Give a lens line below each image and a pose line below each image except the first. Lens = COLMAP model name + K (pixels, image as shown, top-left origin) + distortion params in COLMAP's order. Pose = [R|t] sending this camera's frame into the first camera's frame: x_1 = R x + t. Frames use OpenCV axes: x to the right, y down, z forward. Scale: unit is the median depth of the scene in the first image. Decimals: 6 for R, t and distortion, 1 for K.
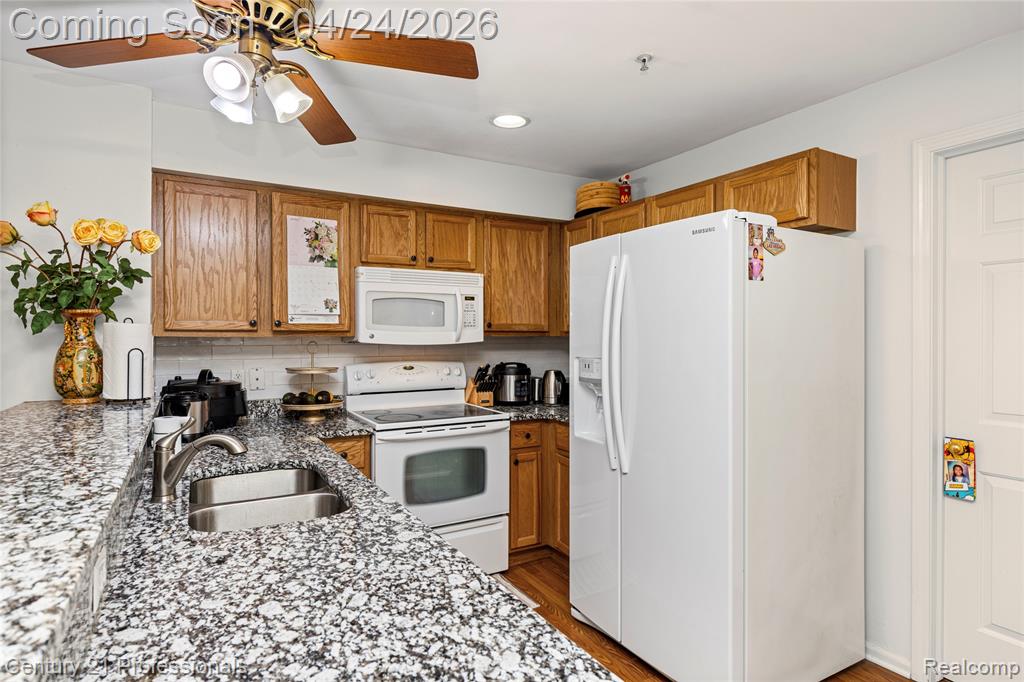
lens RADIAL K [[553.4, 0, 512.0], [0, 553.4, 341.0], [0, 0, 1]] dist [-0.001171, -0.001203]
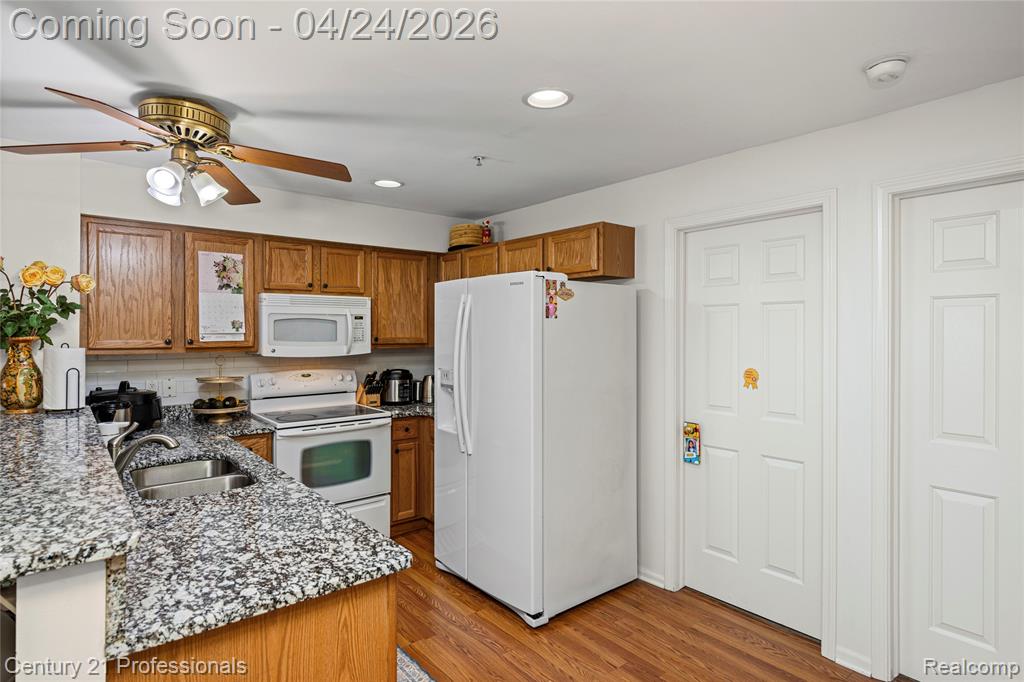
lens RADIAL K [[546.5, 0, 513.1], [0, 546.5, 334.9], [0, 0, 1]] dist [-0.000391, -0.001403]
pose [[0.986376, -0.000594, 0.164507, 0.072370], [0.000921, 0.999998, -0.001914, -0.044195], [-0.164506, 0.002039, 0.986374, -0.285227]]
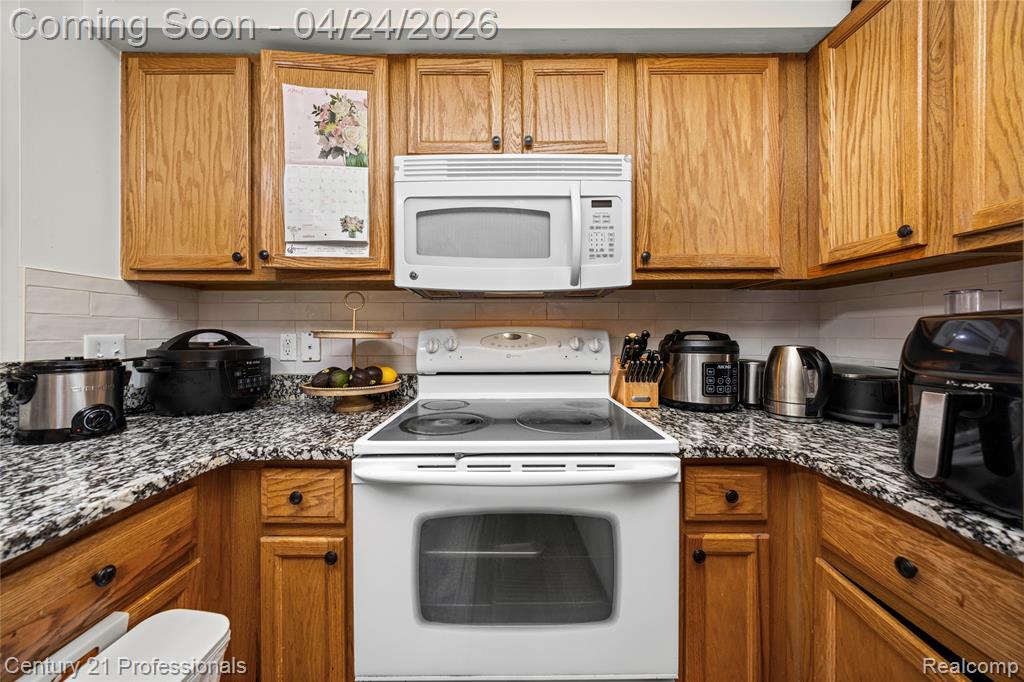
lens RADIAL K [[358.9, 0, 511.5], [0, 358.9, 334.0], [0, 0, 1]] dist [-0.000275, -0.000031]
pose [[0.864997, -0.000827, -0.501777, 0.024628], [-0.003921, 0.999957, -0.008408, 0.060666], [0.501762, 0.009240, 0.864956, 0.798217]]
